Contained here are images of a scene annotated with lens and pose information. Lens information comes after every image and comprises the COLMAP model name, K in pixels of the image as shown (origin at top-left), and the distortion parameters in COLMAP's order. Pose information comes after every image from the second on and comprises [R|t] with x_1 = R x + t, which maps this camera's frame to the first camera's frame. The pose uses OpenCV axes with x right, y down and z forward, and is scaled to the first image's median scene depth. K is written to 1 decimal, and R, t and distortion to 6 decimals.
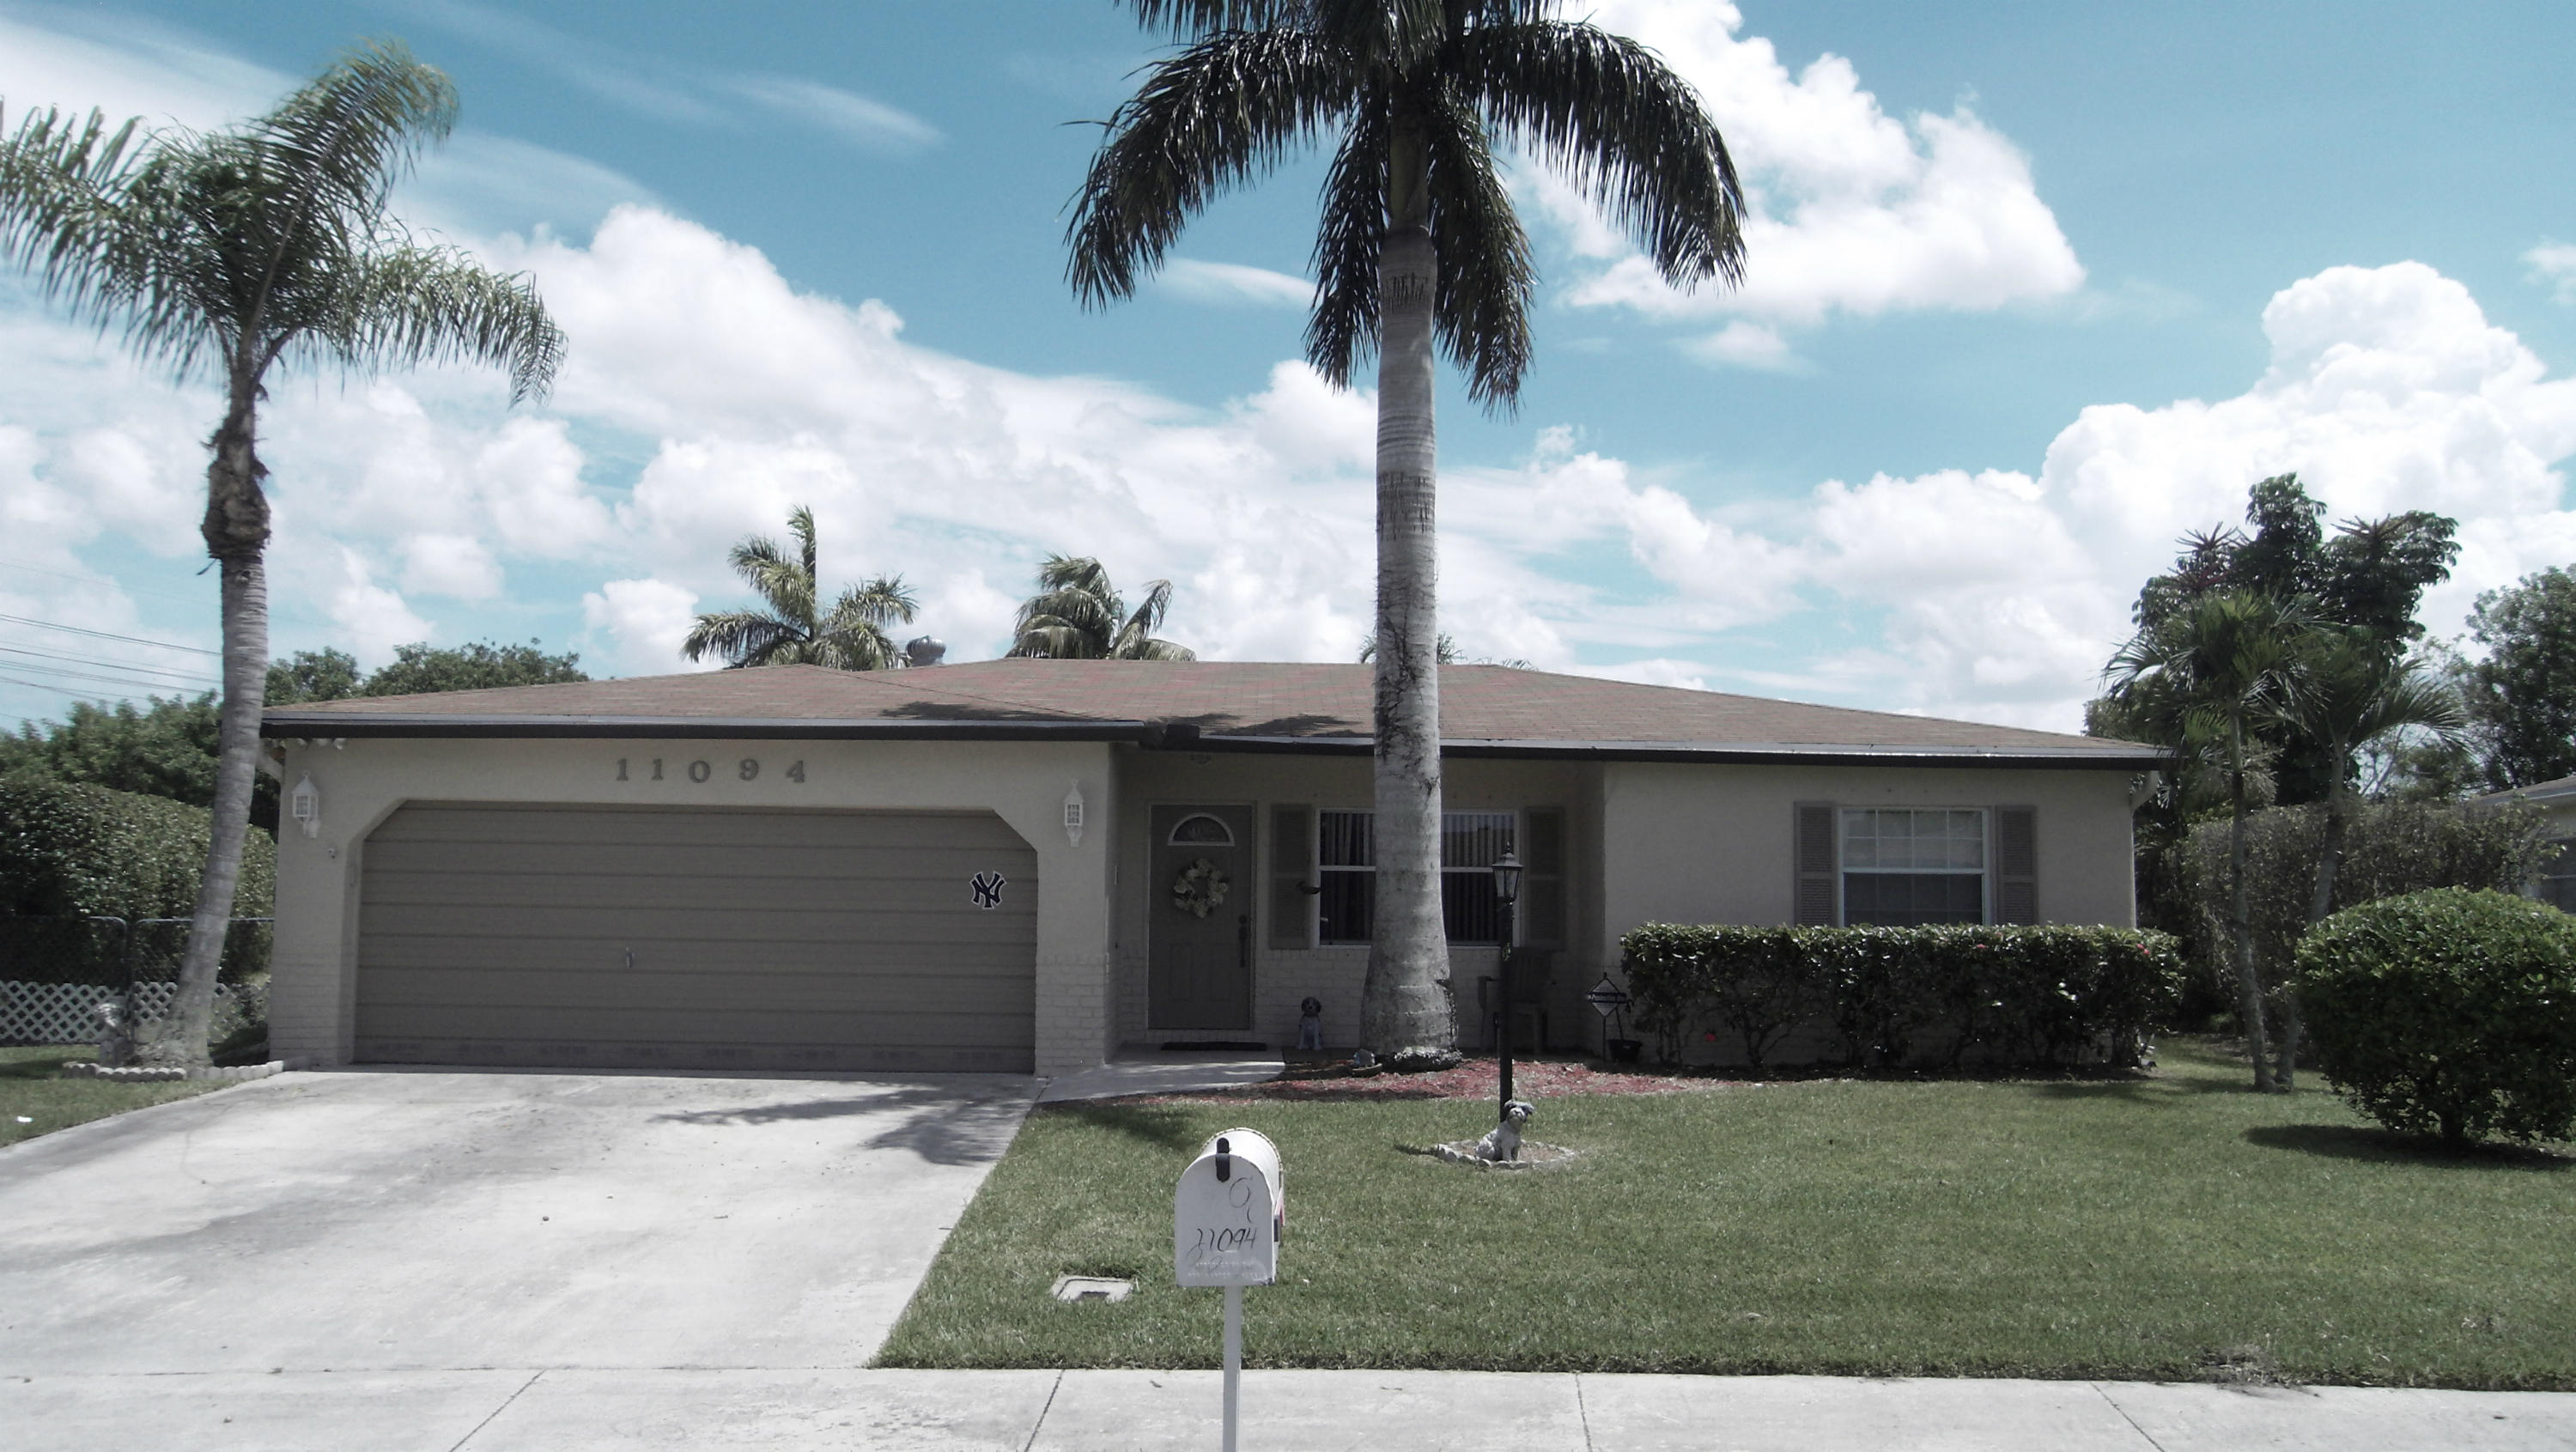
lens RADIAL K [[1910.2, 0, 1297.9], [0, 1910.2, 721.9], [0, 0, 1]] dist [-0.073470, 0.033792]
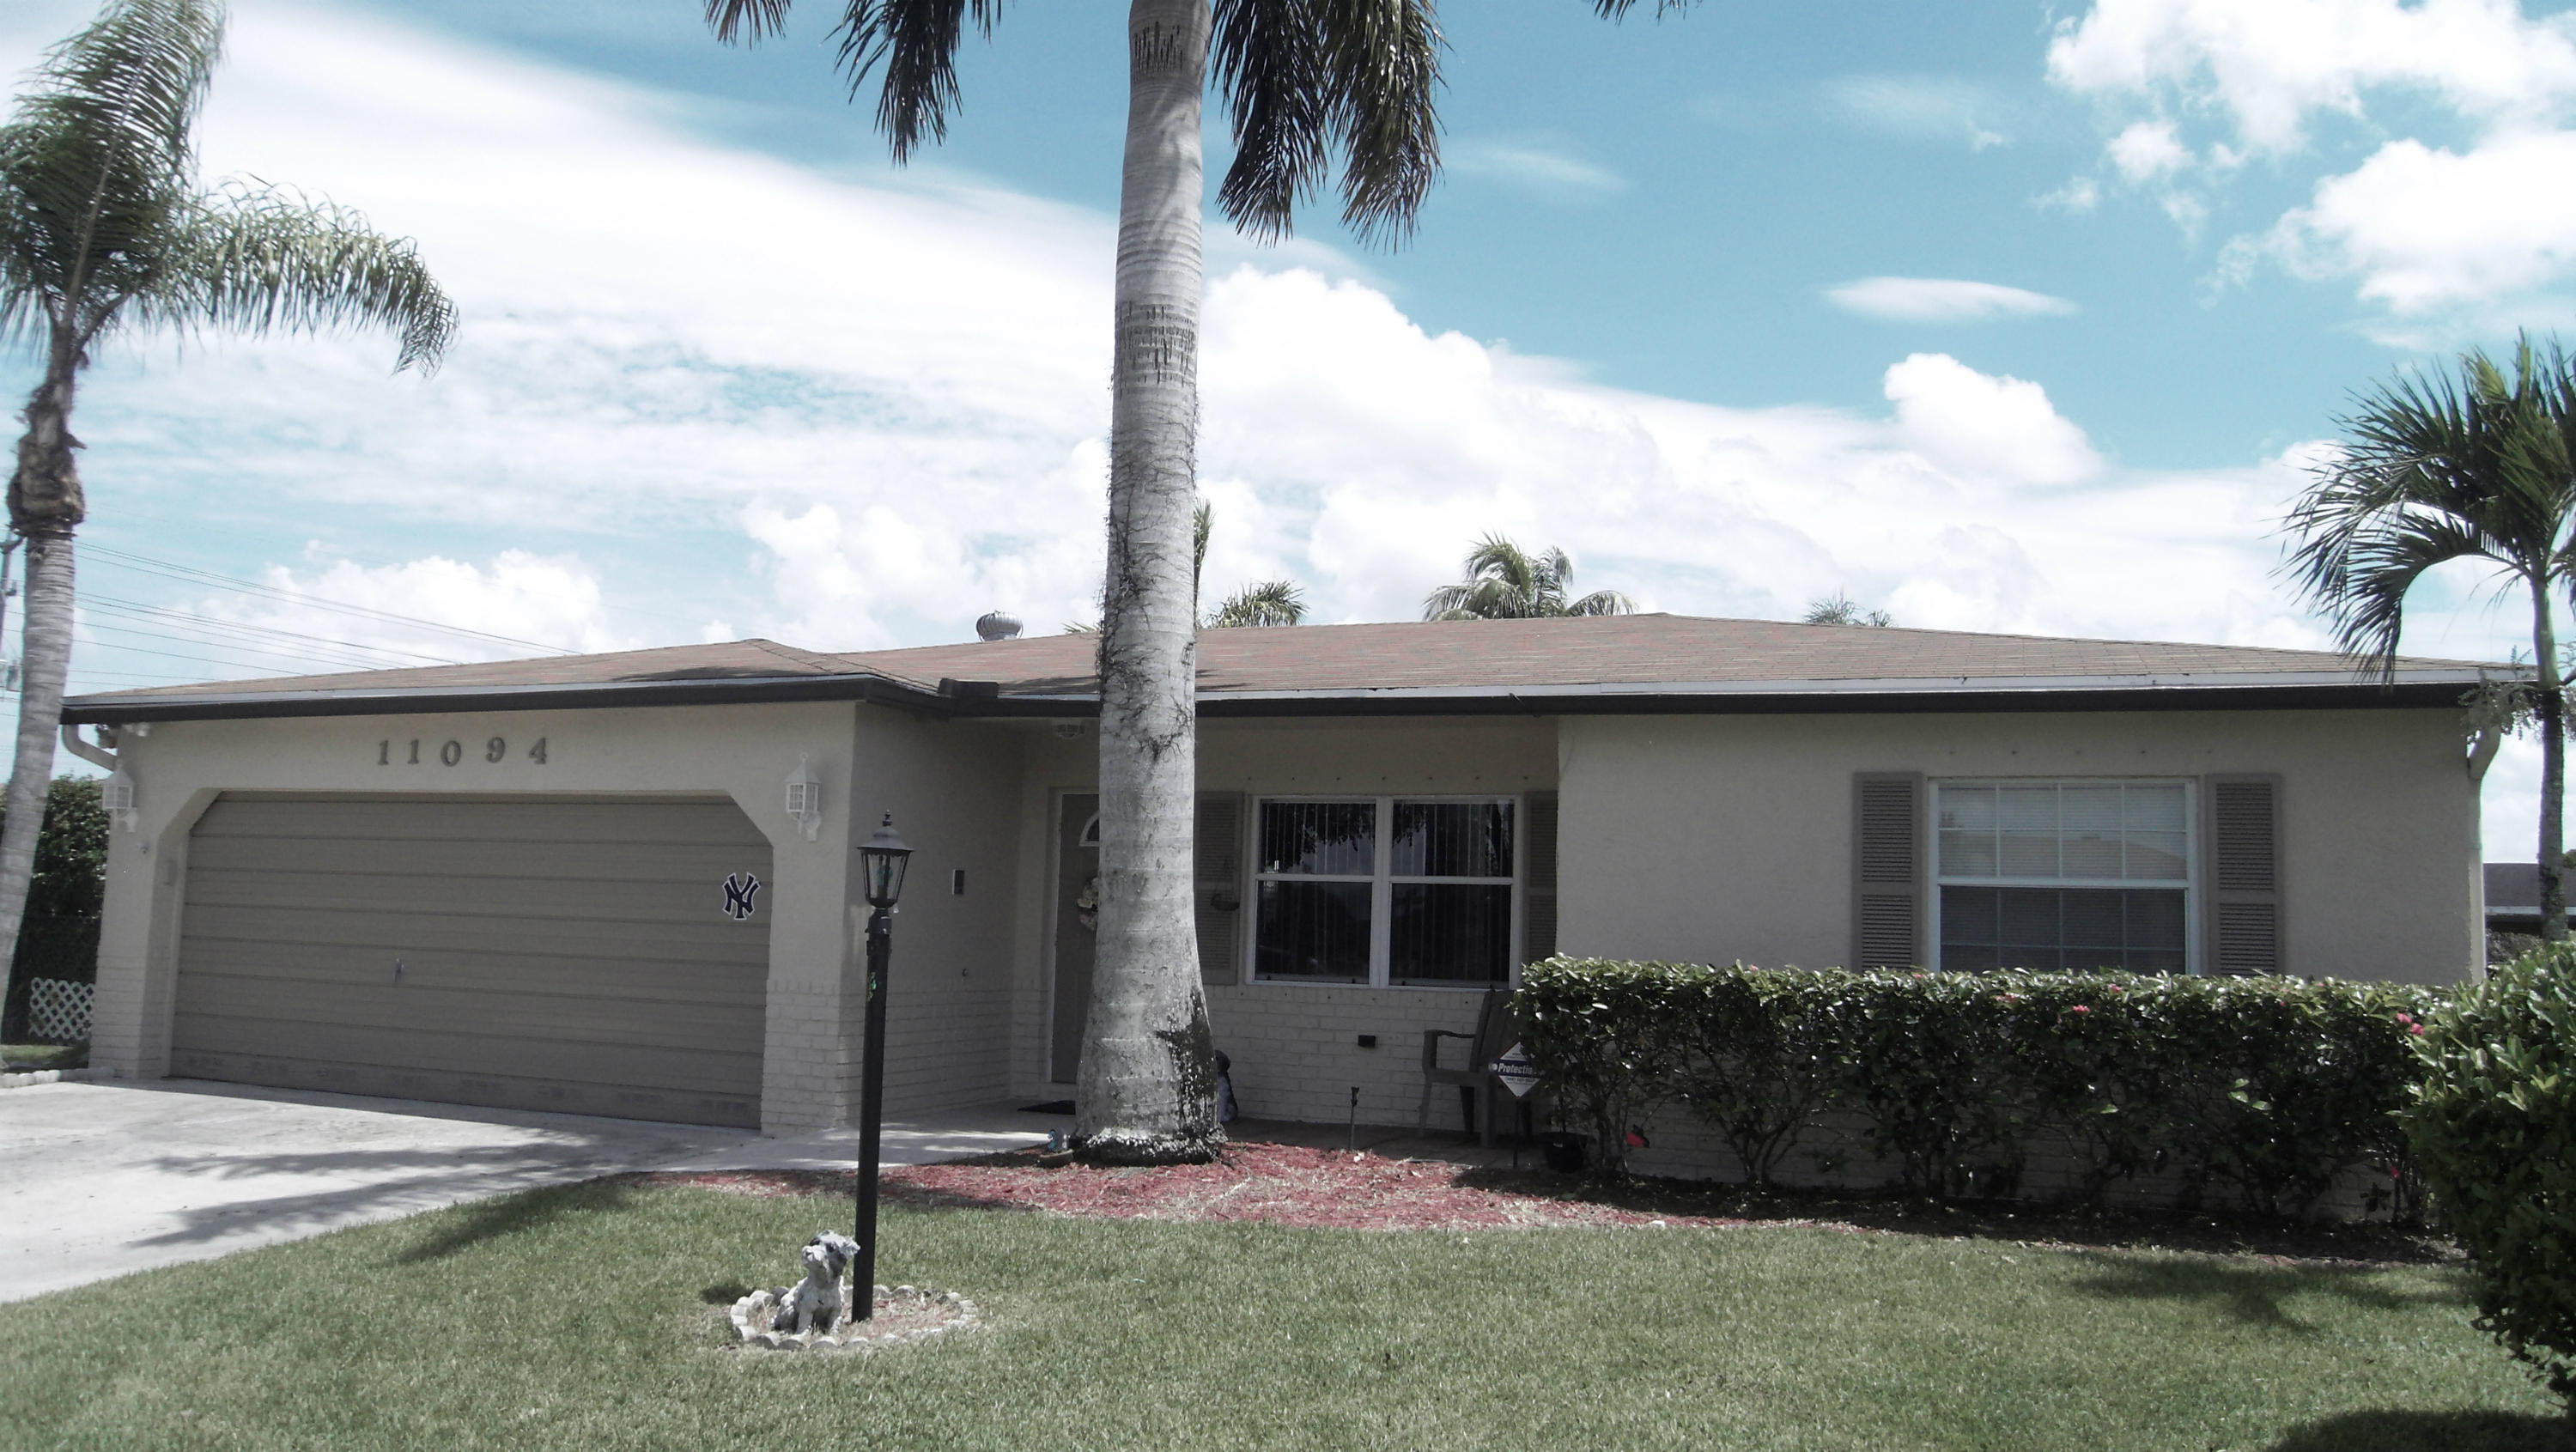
lens RADIAL K [[1883.2, 0, 1278.7], [0, 1883.2, 731.8], [0, 0, 1]] dist [-0.080944, 0.052747]
pose [[0.921343, -0.024423, -0.387982, 0.355527], [0.018119, 0.999638, -0.019899, 0.040347], [0.388327, 0.011304, 0.921452, 0.377358]]
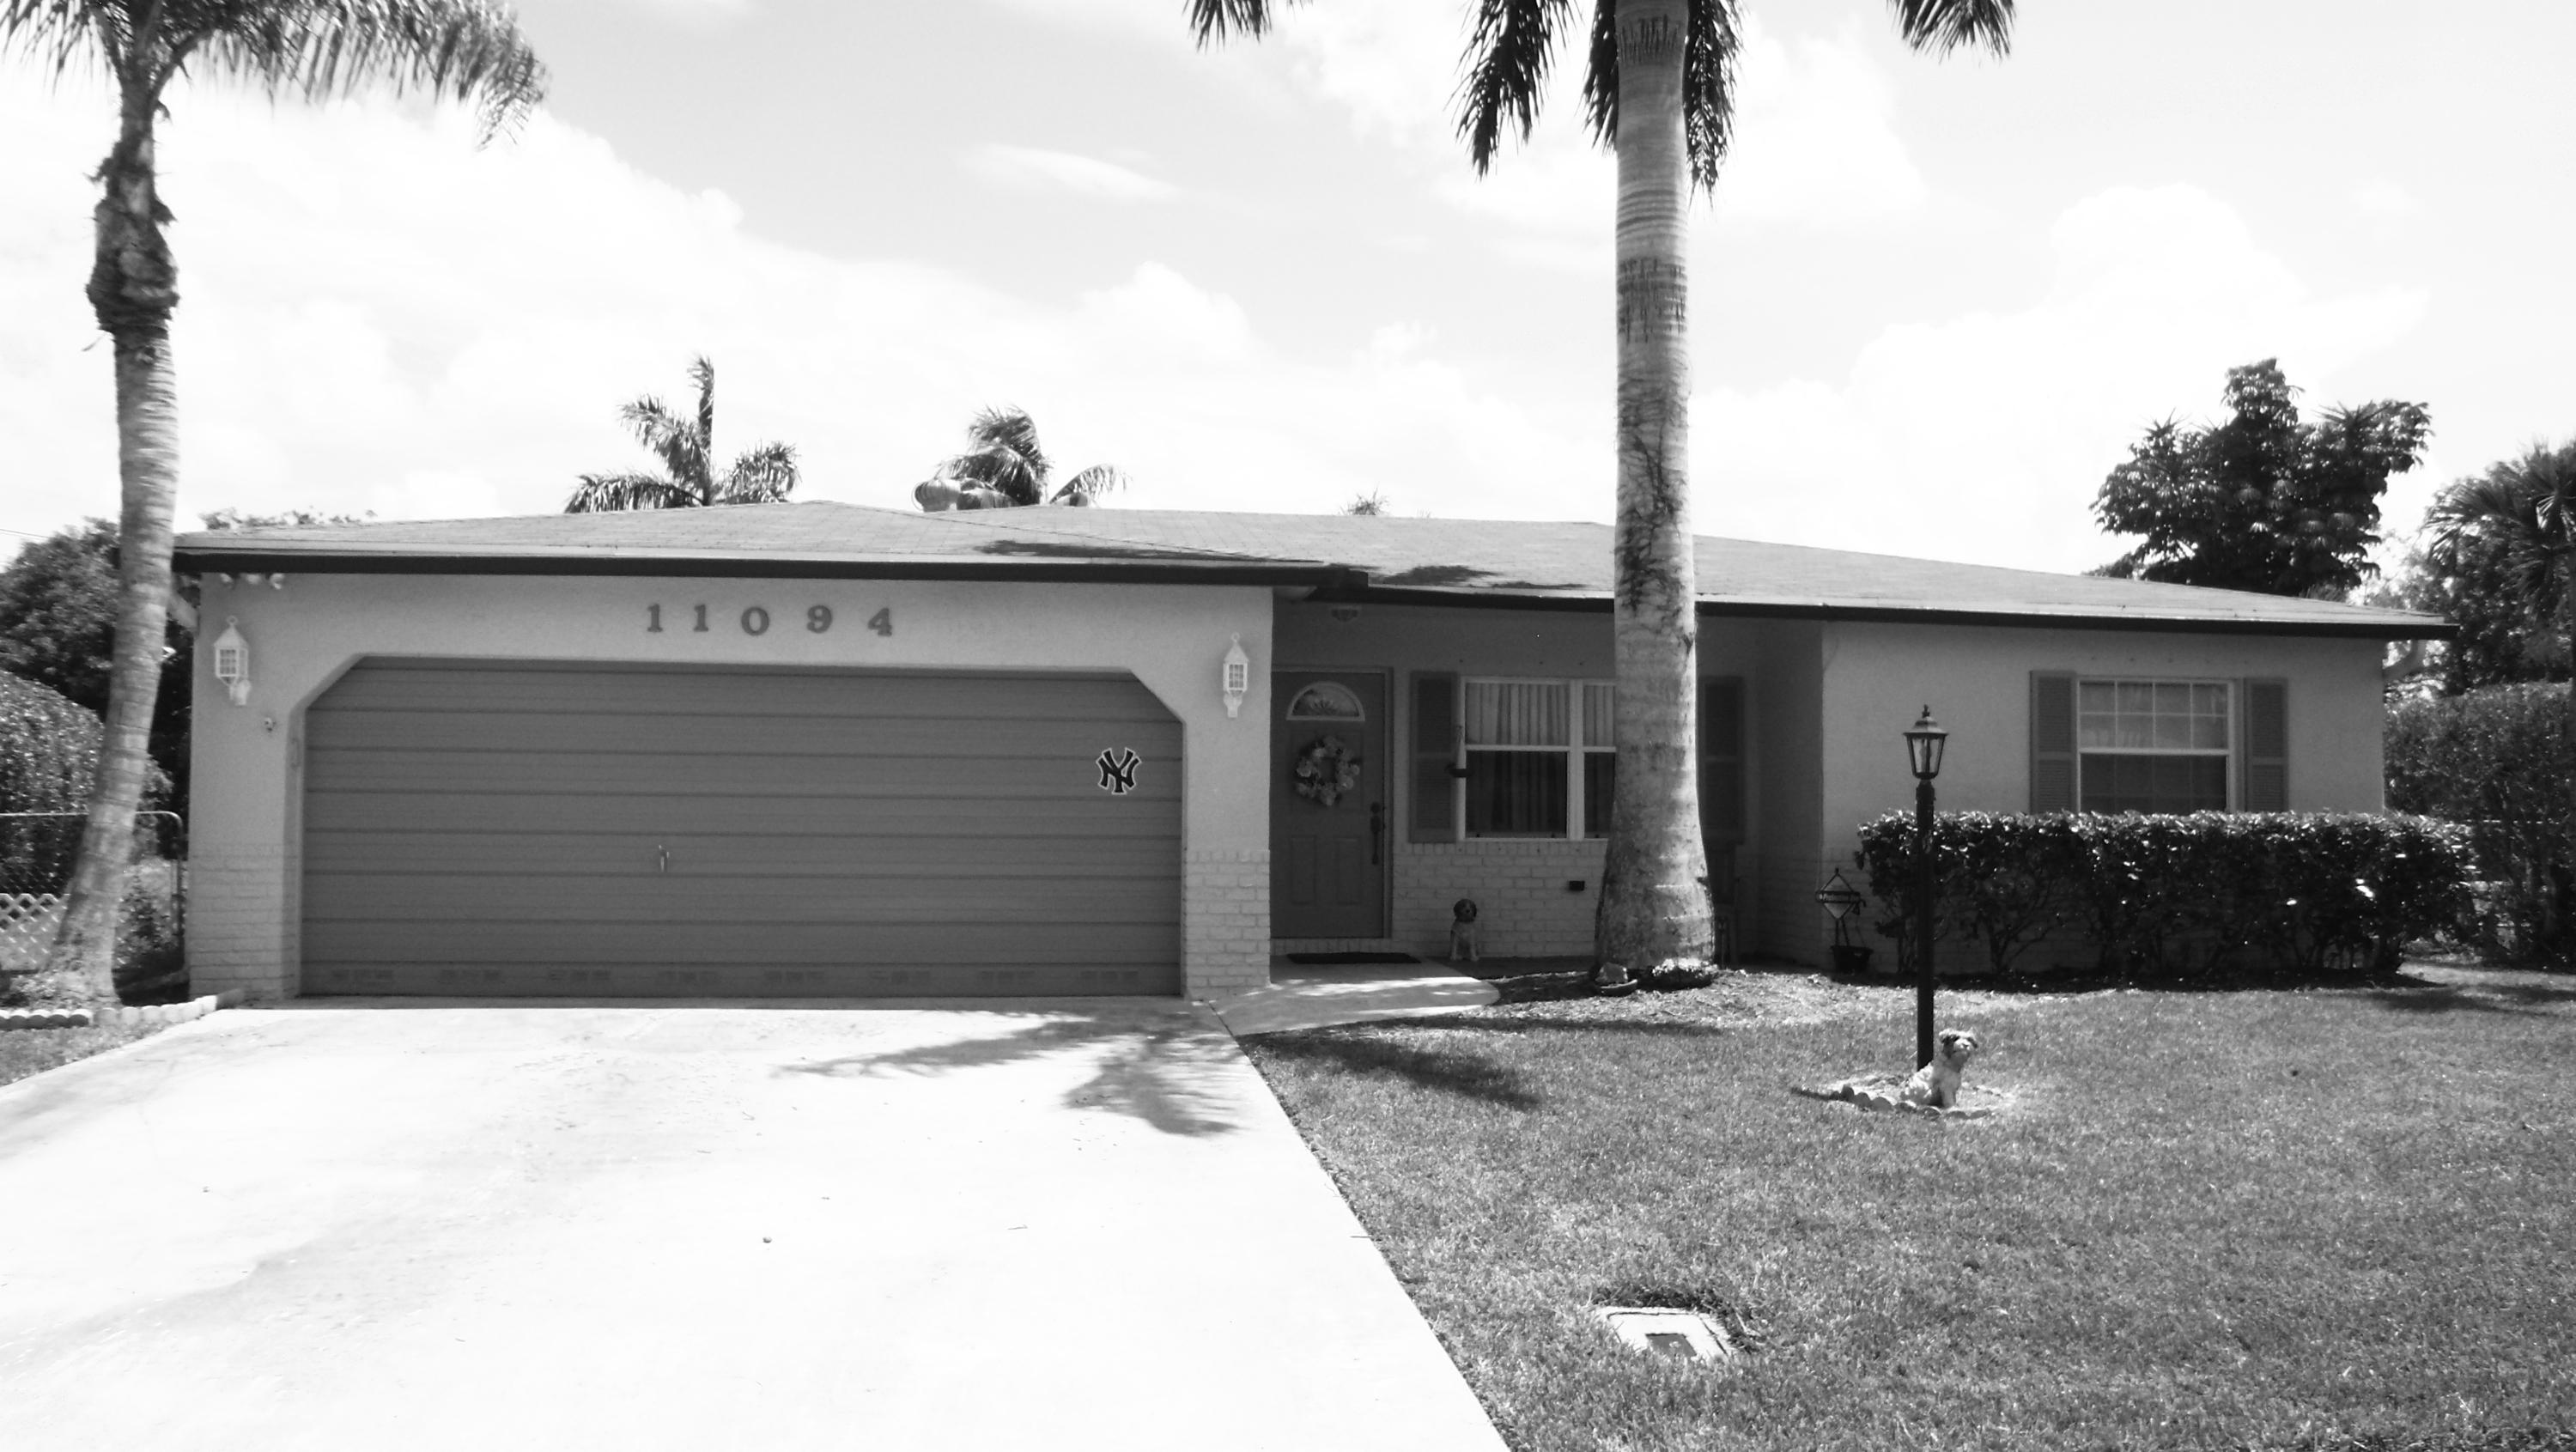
lens RADIAL K [[1900.1, 0, 1302.2], [0, 1900.1, 730.0], [0, 0, 1]] dist [-0.067382, 0.022353]
pose [[0.994071, 0.002635, 0.108696, -0.176832], [-0.008828, 0.998362, 0.056536, 0.025203], [-0.108369, -0.057160, 0.992466, 0.197656]]
